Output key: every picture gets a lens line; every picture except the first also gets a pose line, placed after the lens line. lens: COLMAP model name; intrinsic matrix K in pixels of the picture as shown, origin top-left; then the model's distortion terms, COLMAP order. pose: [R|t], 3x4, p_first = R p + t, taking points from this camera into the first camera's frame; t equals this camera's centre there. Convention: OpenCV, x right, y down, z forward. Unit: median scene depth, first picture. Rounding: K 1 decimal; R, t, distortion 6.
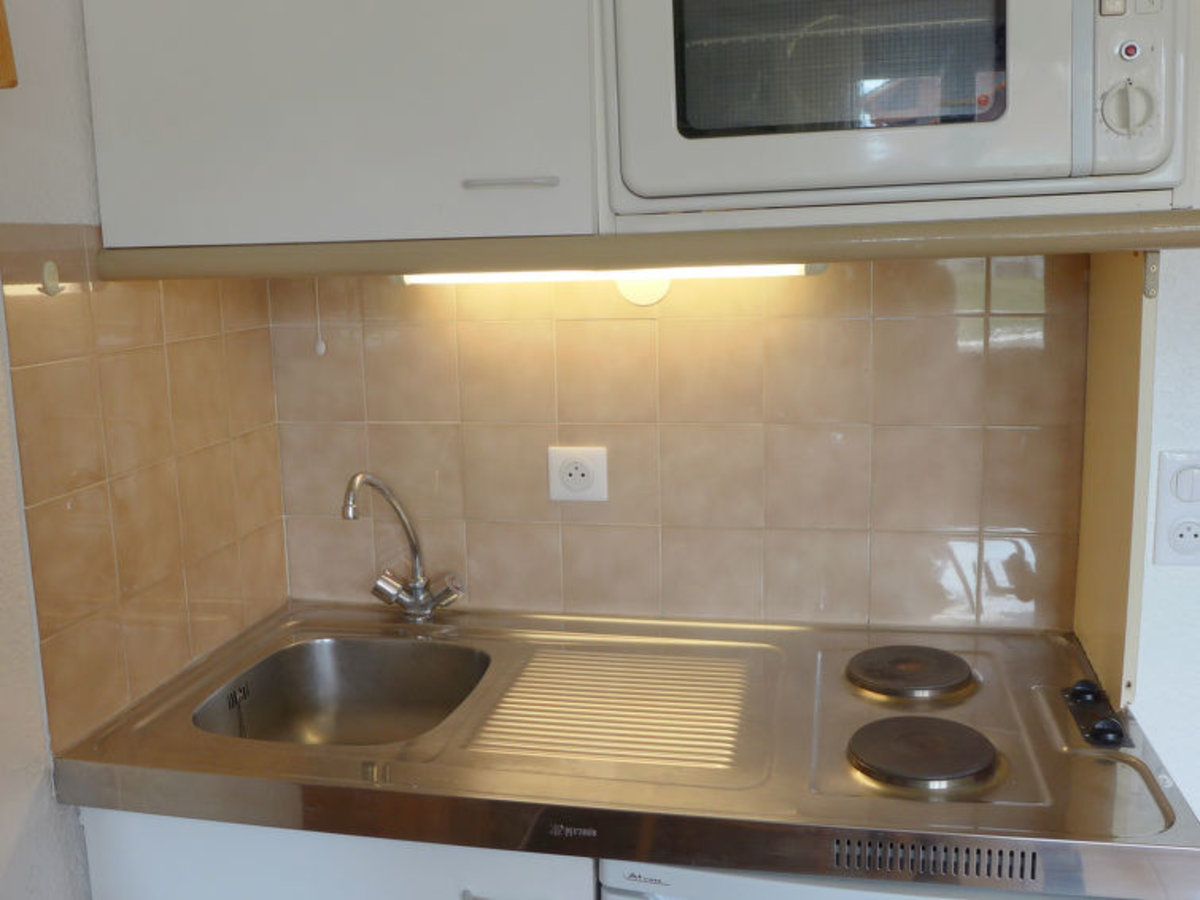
lens RADIAL K [[1200.6, 0, 600.0], [0, 1200.6, 450.0], [0, 0, 1]] dist [-0.019593, -0.017256]
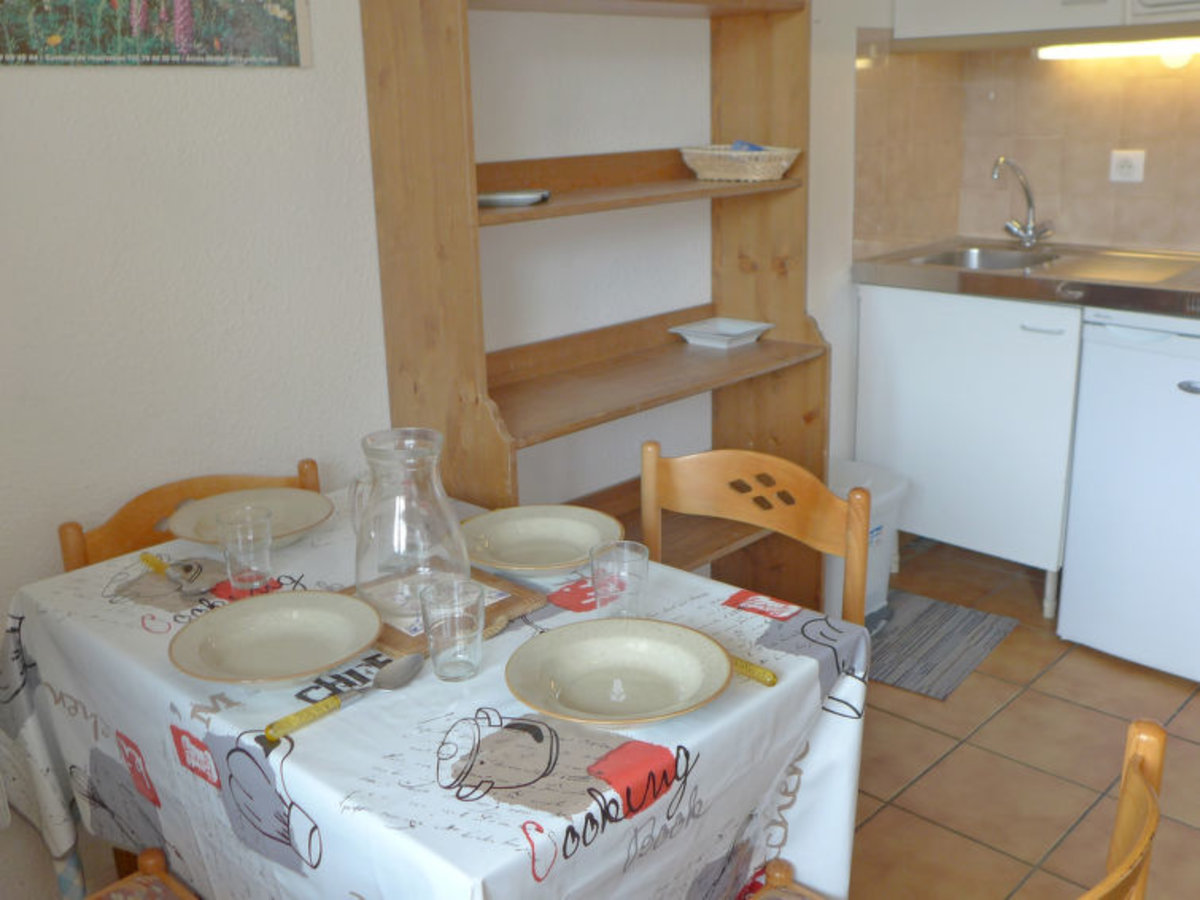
lens RADIAL K [[1200.6, 0, 600.0], [0, 1200.6, 450.0], [0, 0, 1]] dist [-0.019593, -0.017256]
pose [[0.850222, 0.141645, -0.507010, 0.277367], [-0.069664, 0.984924, 0.158340, 0.210807], [0.521795, -0.099303, 0.847272, -0.973317]]
